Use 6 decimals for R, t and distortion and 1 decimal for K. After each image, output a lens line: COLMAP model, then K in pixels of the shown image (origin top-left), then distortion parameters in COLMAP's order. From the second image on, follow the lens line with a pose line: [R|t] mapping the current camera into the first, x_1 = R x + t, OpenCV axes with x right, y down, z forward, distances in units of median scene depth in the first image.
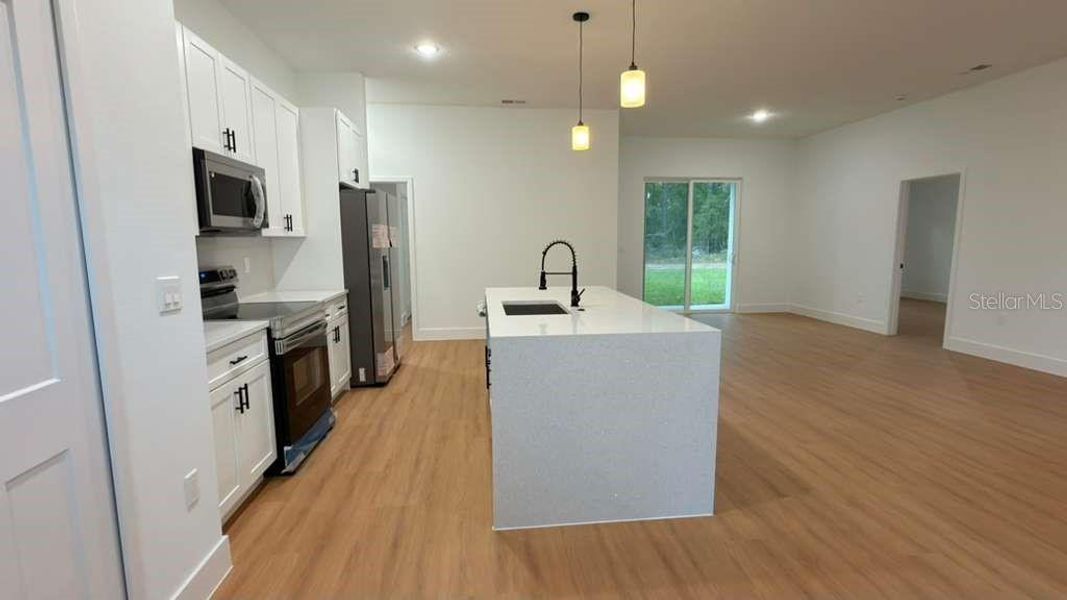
lens RADIAL K [[499.6, 0, 533.5], [0, 499.6, 300.0], [0, 0, 1]] dist [0.000949, -0.000774]
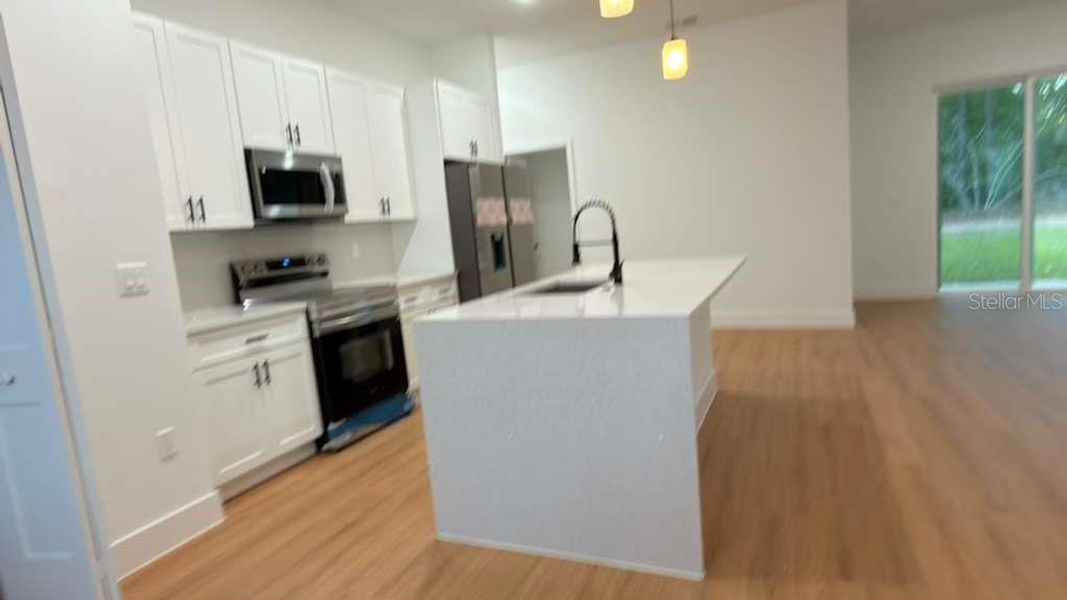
lens RADIAL K [[601.1, 0, 534.0], [0, 601.1, 304.2], [0, 0, 1]] dist [-0.000400, 0.002175]
pose [[0.865542, -0.002672, -0.500829, 0.438579], [0.019796, 0.999387, 0.028881, 0.013888], [0.500444, -0.034913, 0.865064, 0.126001]]
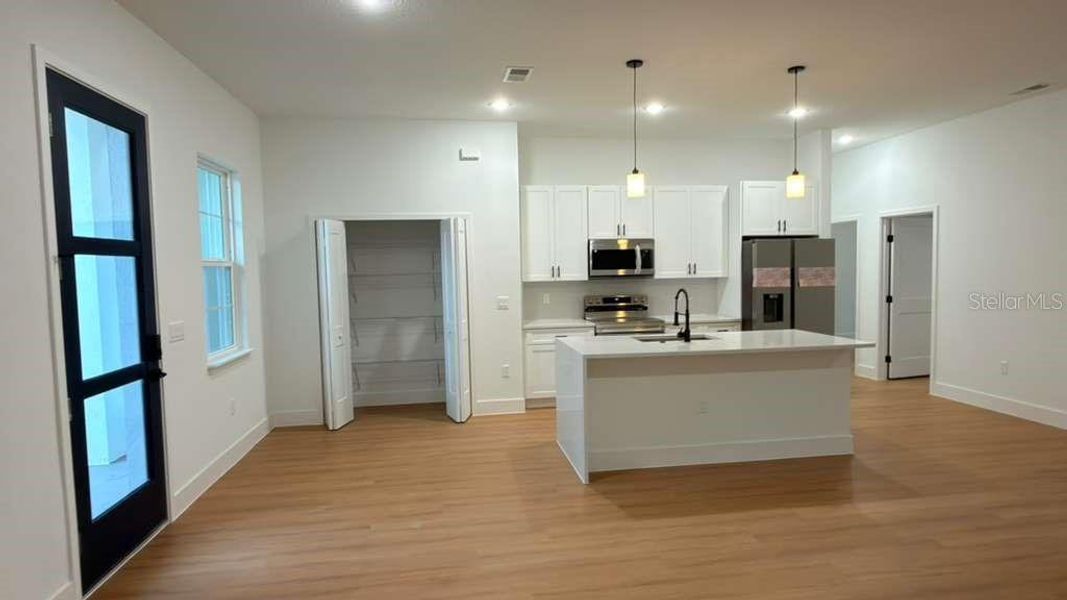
lens RADIAL K [[601.1, 0, 536.8], [0, 601.1, 302.0], [0, 0, 1]] dist [-0.000400, 0.002175]
pose [[0.044143, 0.063304, -0.997018, 1.555051], [-0.104651, 0.992793, 0.058402, -0.134248], [0.993529, 0.101761, 0.050450, 0.545589]]
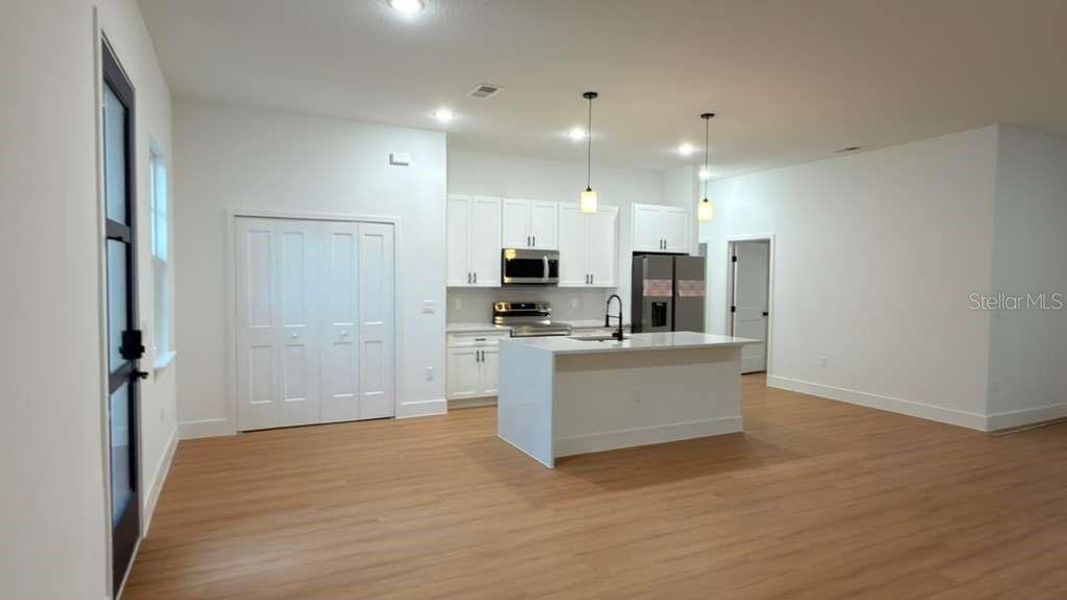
lens RADIAL K [[601.1, 0, 541.4], [0, 601.1, 303.5], [0, 0, 1]] dist [-0.000400, 0.002175]
pose [[0.354388, 0.047967, -0.933867, 1.603366], [-0.127181, 0.991876, 0.002684, -0.069286], [0.926409, 0.117819, 0.357610, 0.168441]]
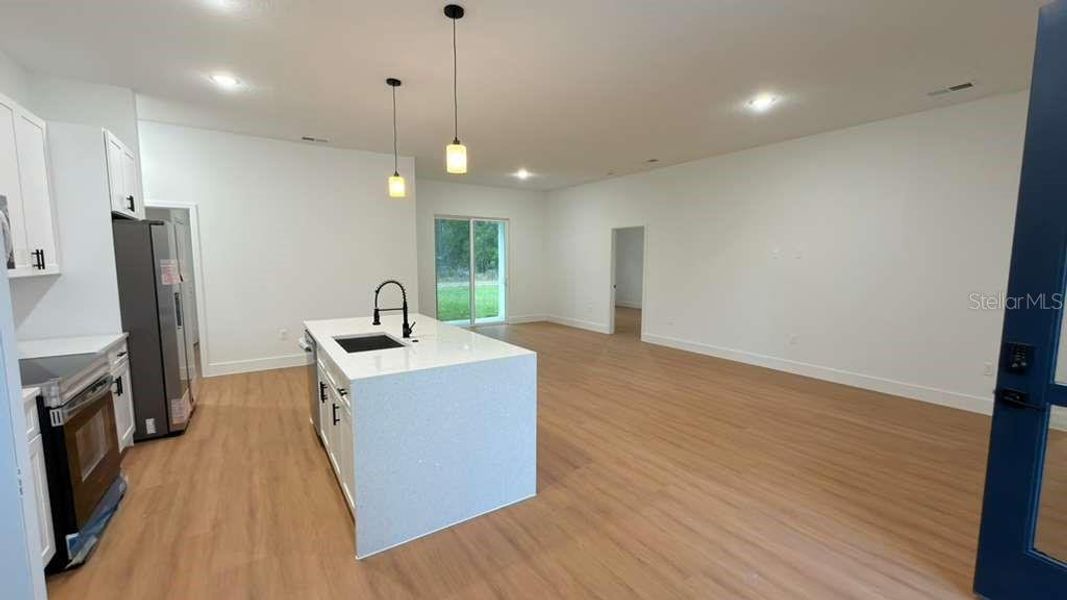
lens RADIAL K [[425.4, 0, 531.5], [0, 425.4, 301.5], [0, 0, 1]] dist [0.001632, -0.001729]
pose [[0.890379, -0.038082, 0.453625, -0.101211], [0.048271, 0.998775, -0.010899, -0.045343], [-0.452654, 0.031601, 0.891126, 0.002767]]
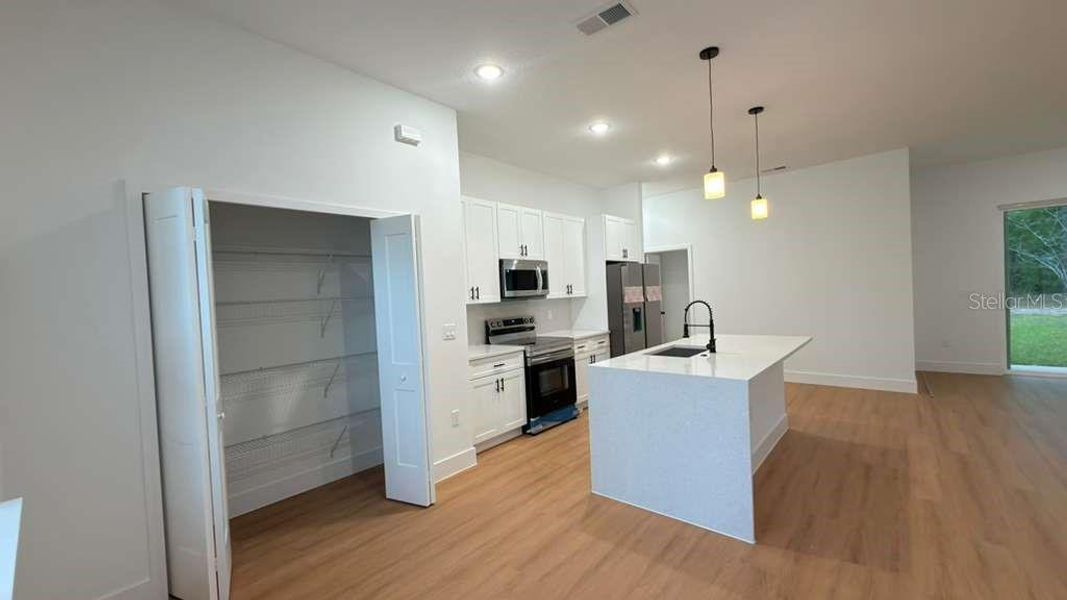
lens RADIAL K [[425.4, 0, 535.9], [0, 425.4, 301.4], [0, 0, 1]] dist [0.001632, -0.001729]
pose [[0.685462, -0.010070, -0.728039, 0.554806], [-0.048470, 0.997055, -0.059427, -0.029789], [0.726494, 0.076023, 0.682955, -0.052825]]
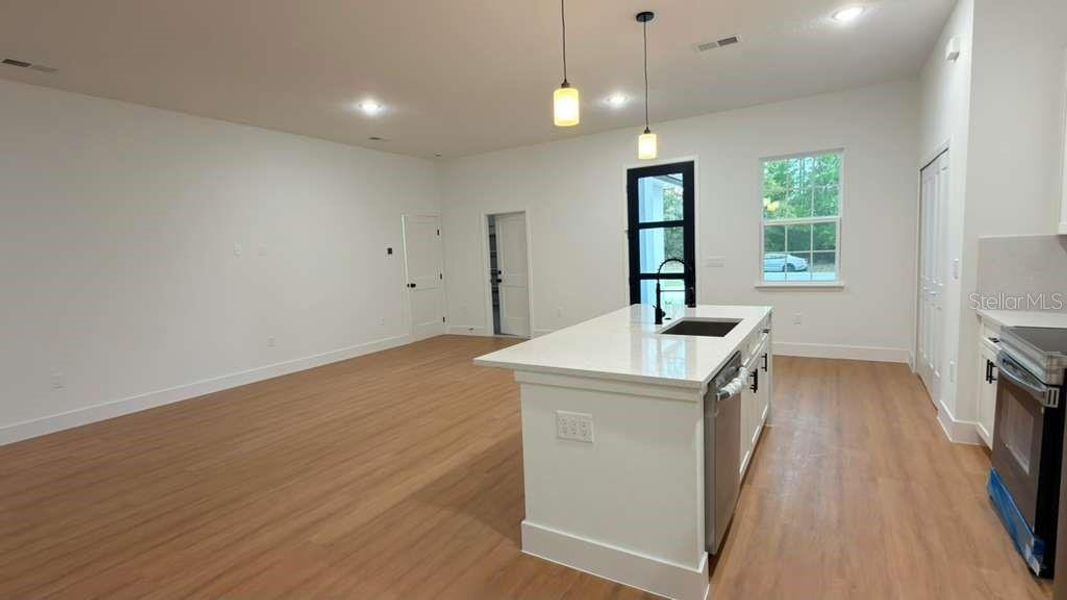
lens RADIAL K [[499.6, 0, 535.7], [0, 499.6, 301.2], [0, 0, 1]] dist [0.000949, -0.000774]
pose [[-0.795291, -0.021470, 0.605847, -0.324314], [0.122618, 0.973020, 0.195442, -0.256620], [-0.593697, 0.229721, -0.771201, 1.909738]]
